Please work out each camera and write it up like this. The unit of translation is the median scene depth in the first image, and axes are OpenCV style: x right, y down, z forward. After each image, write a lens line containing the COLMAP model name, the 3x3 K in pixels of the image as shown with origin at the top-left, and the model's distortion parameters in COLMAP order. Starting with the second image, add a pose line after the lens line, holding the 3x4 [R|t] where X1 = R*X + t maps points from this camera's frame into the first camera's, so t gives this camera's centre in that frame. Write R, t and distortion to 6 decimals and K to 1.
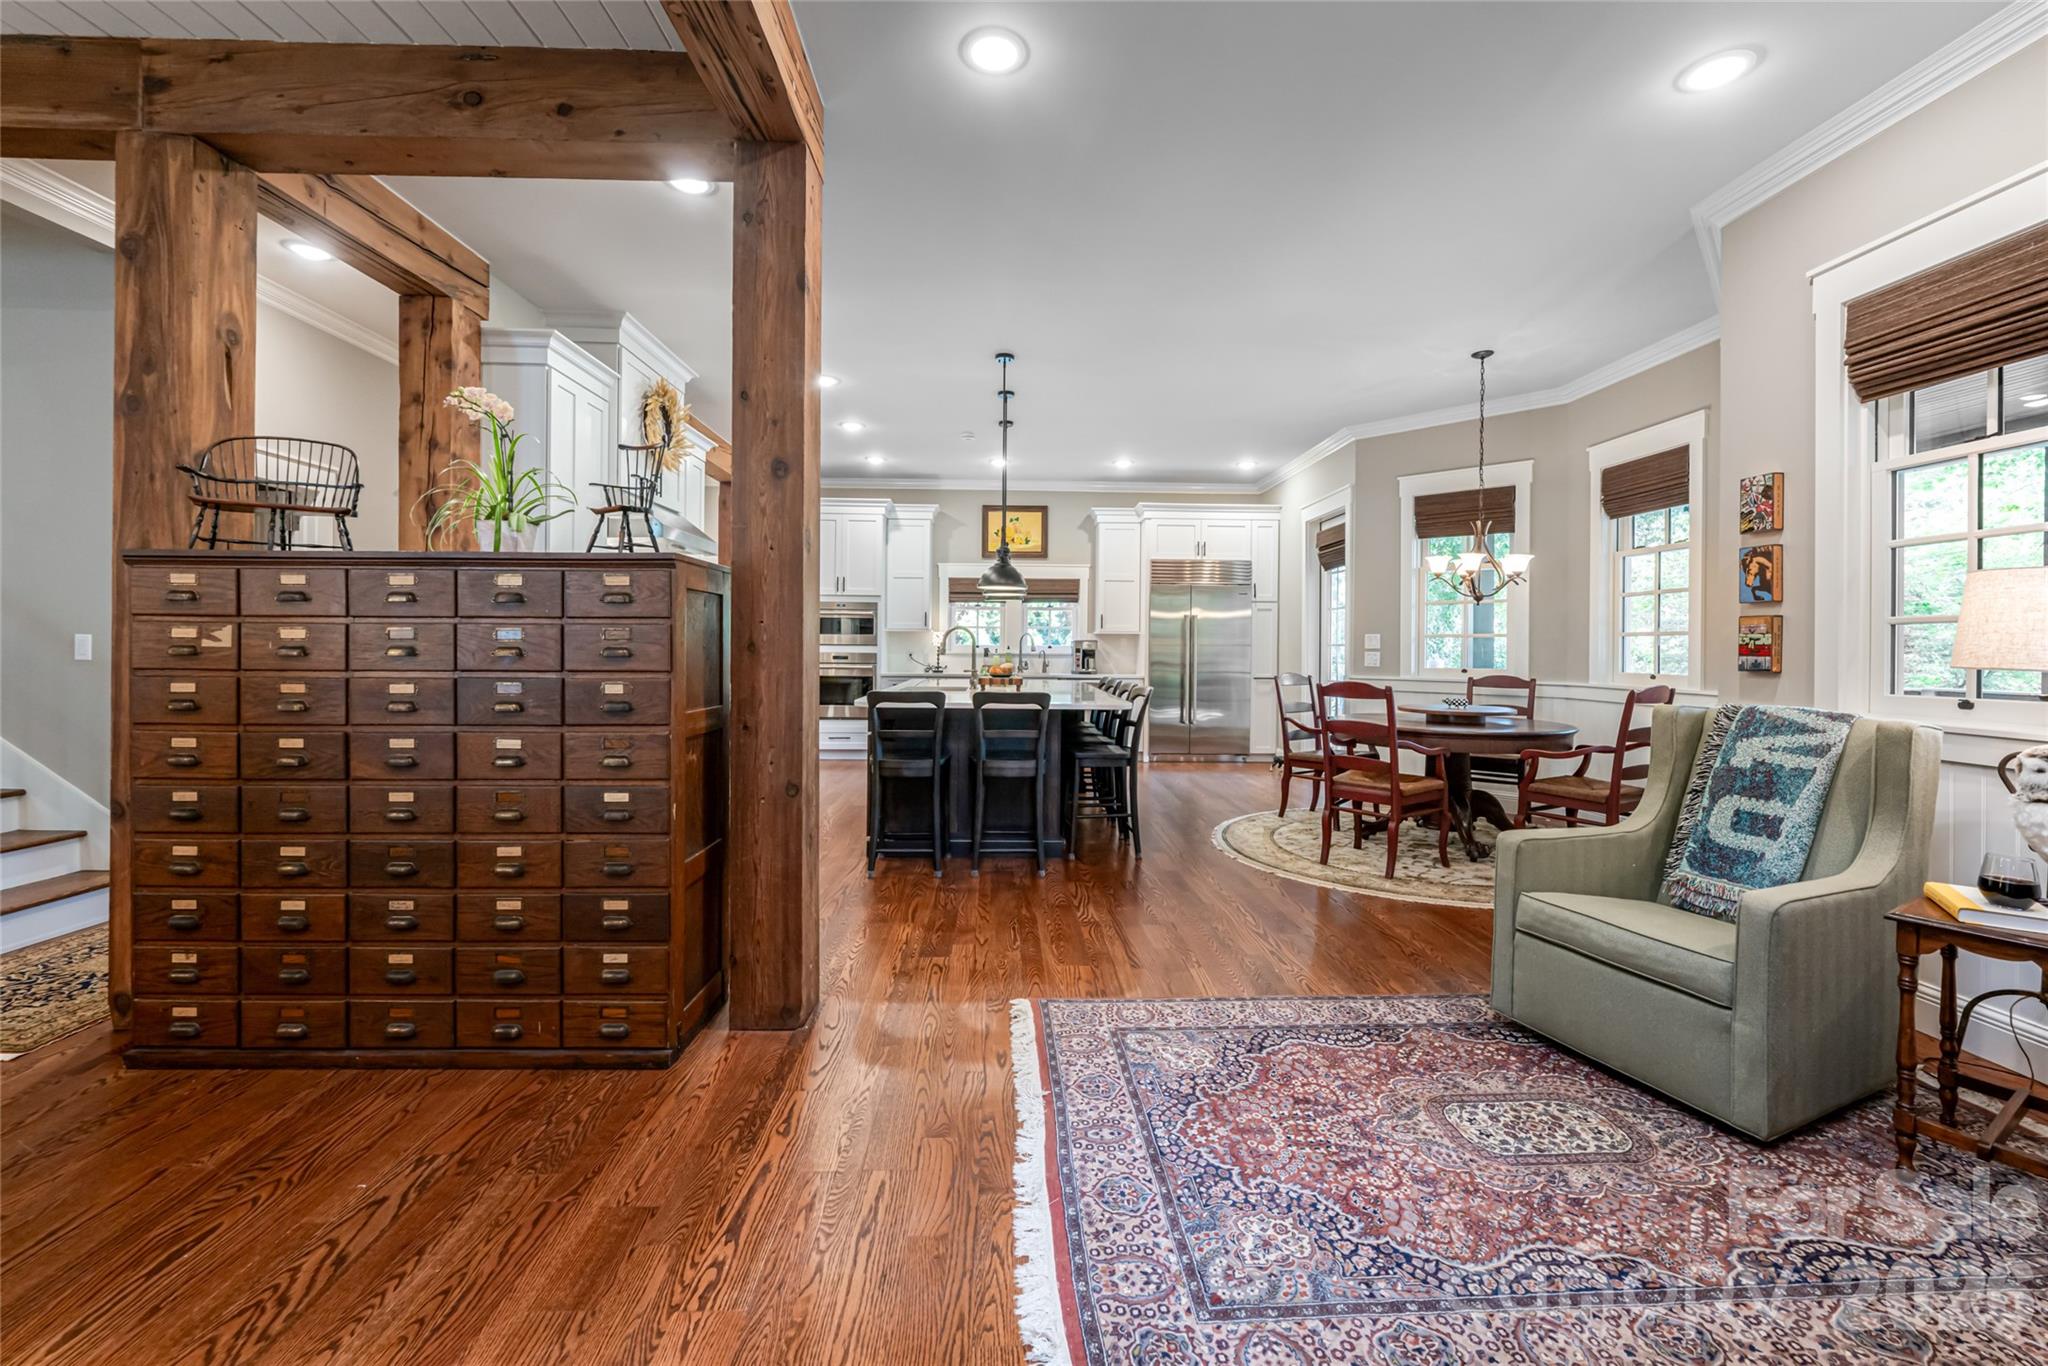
lens RADIAL K [[859.6, 0, 1032.7], [0, 859.6, 654.7], [0, 0, 1]] dist [-0.001505, -0.000030]
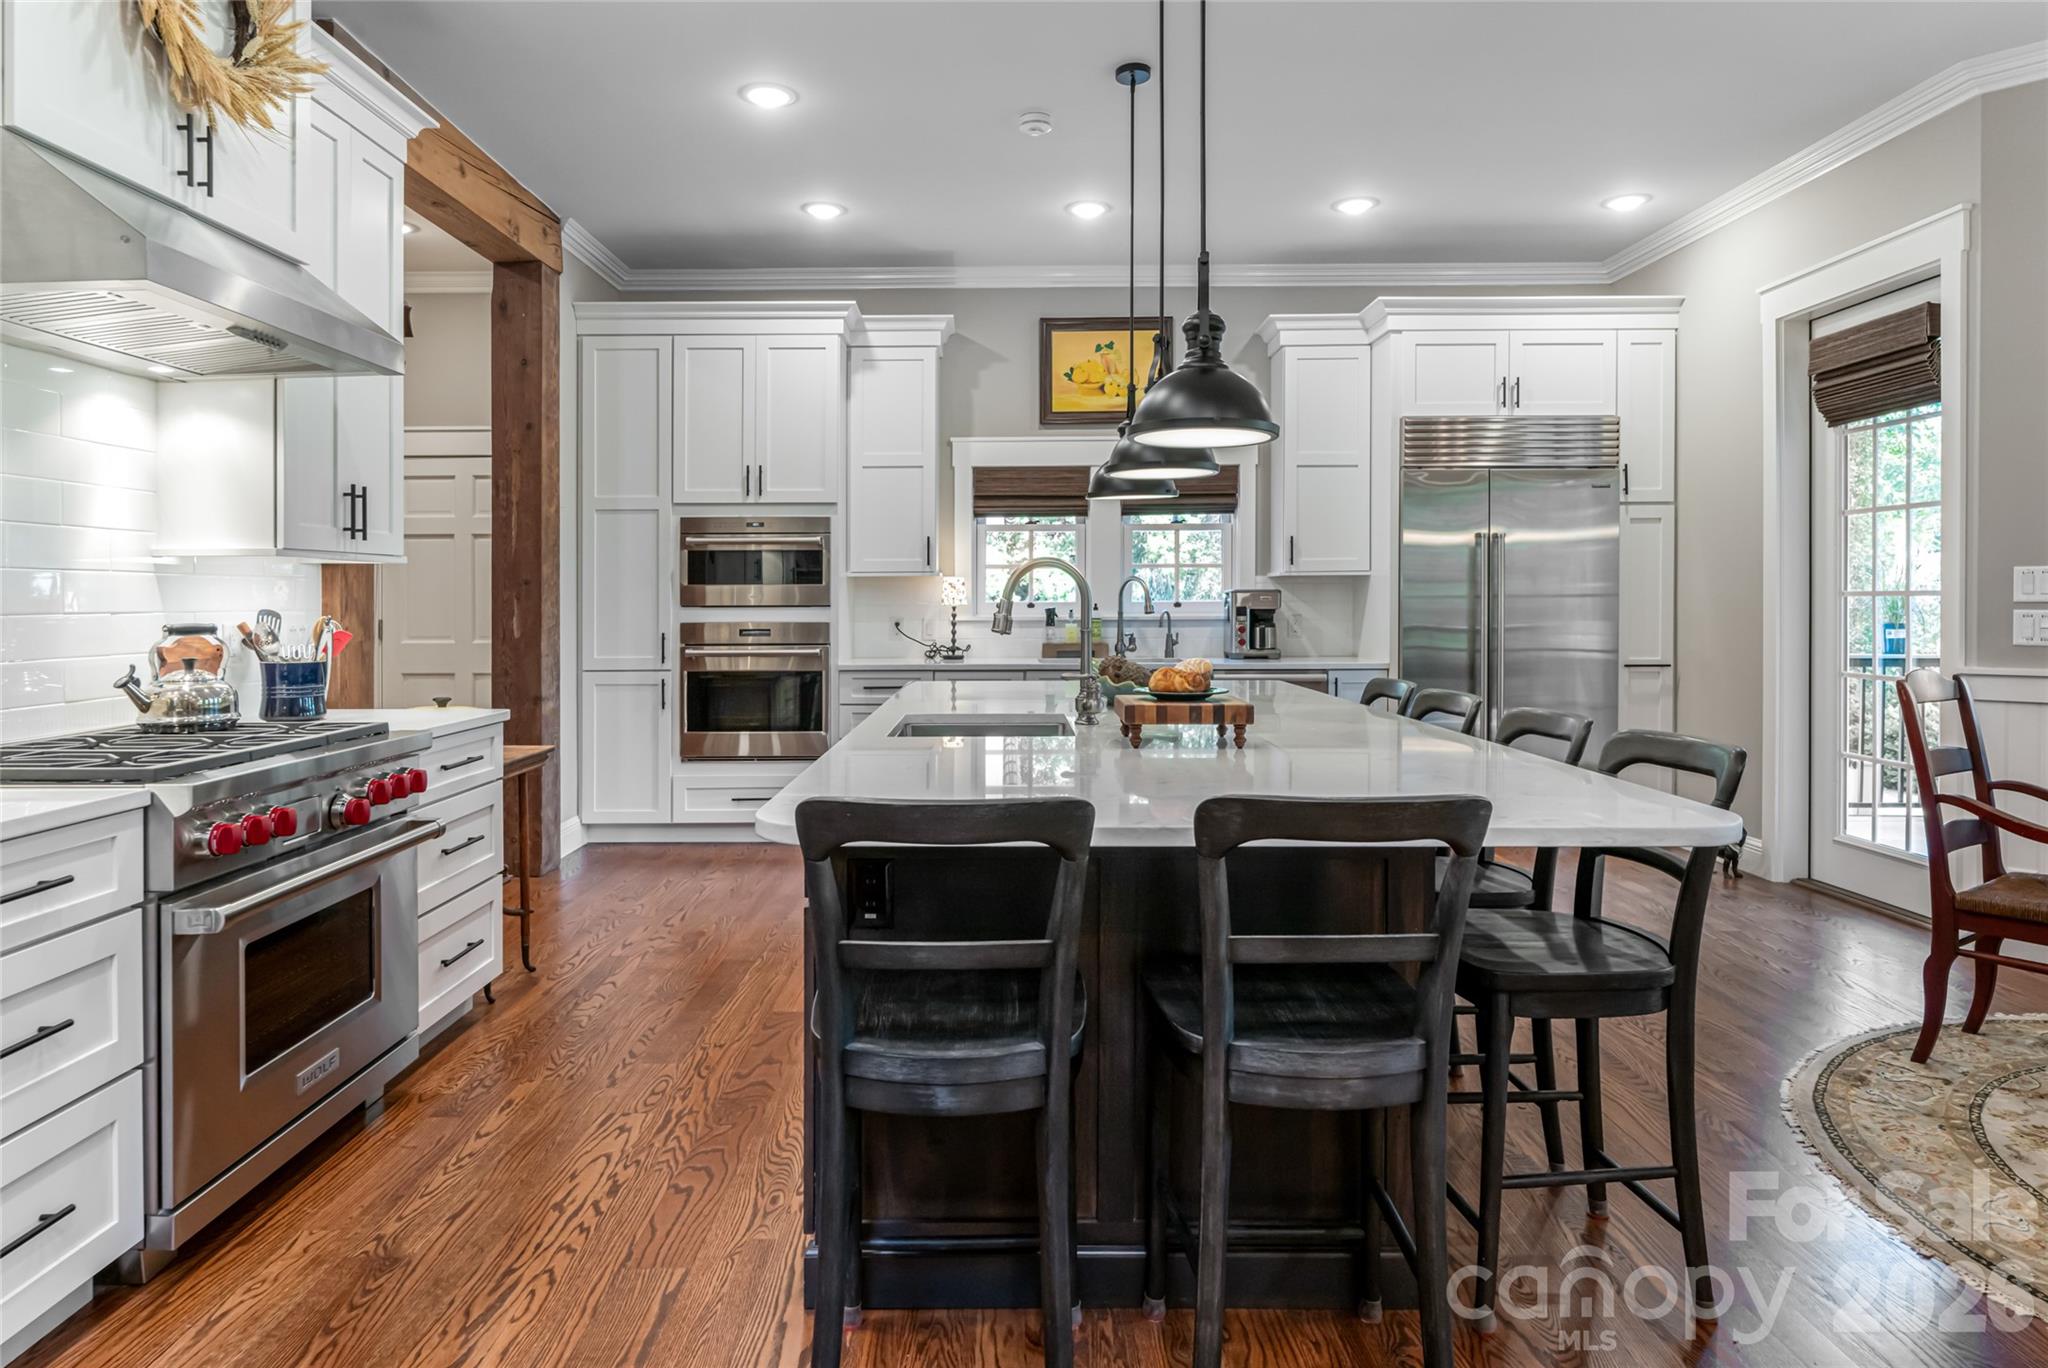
lens RADIAL K [[1248.6, 0, 995.0], [0, 1248.6, 608.1], [0, 0, 1]] dist [0.005172, -0.000107]
pose [[0.998733, -0.011785, -0.048930, -0.069211], [0.011651, 0.999928, -0.003030, -0.007914], [0.048962, 0.002456, 0.998798, 0.386330]]
